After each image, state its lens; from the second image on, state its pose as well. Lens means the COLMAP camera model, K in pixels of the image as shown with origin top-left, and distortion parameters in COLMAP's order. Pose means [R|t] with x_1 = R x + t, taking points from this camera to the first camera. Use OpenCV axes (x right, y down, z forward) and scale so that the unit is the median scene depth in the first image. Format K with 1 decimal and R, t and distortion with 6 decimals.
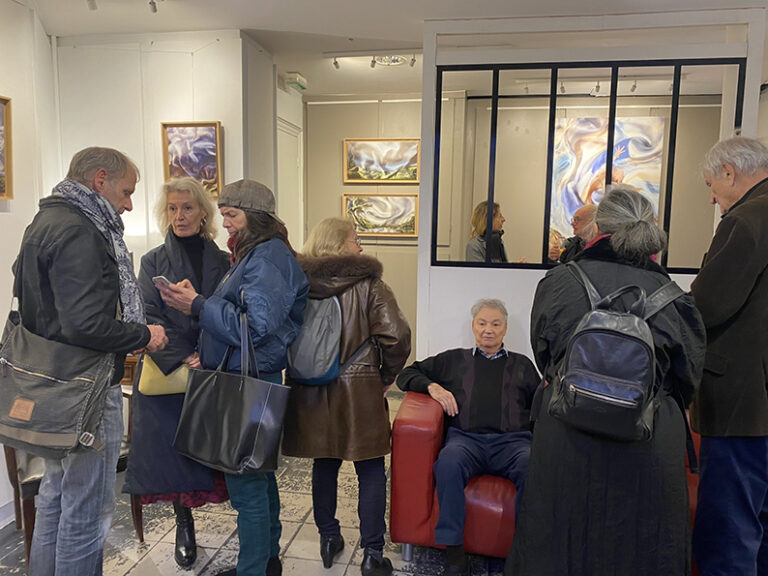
lens RADIAL K [[576.3, 0, 386.0], [0, 576.3, 294.5], [0, 0, 1]] dist [-0.004220, -0.006374]
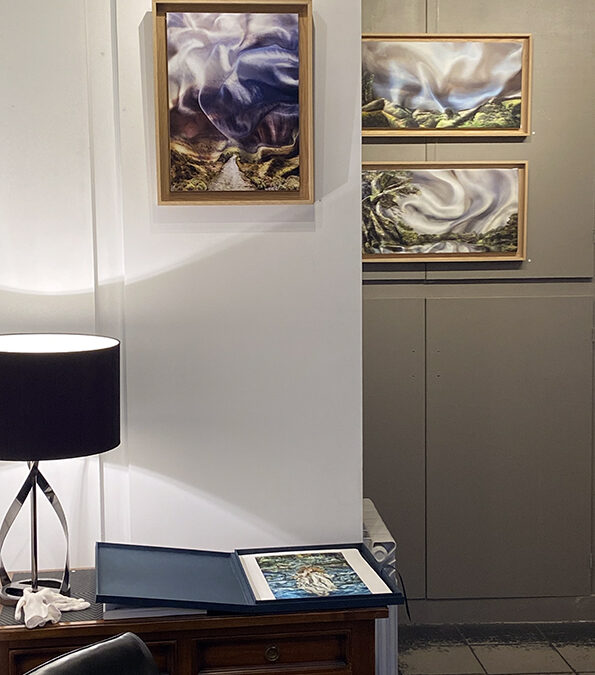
lens RADIAL K [[1322.6, 0, 297.8], [0, 1322.6, 334.1], [0, 0, 1]] dist [-0.012550, 0.000000]
pose [[0.959600, -0.052031, 0.276517, -0.391407], [0.057880, 0.998239, -0.013027, -0.042500], [-0.275352, 0.028506, 0.960921, 0.096258]]
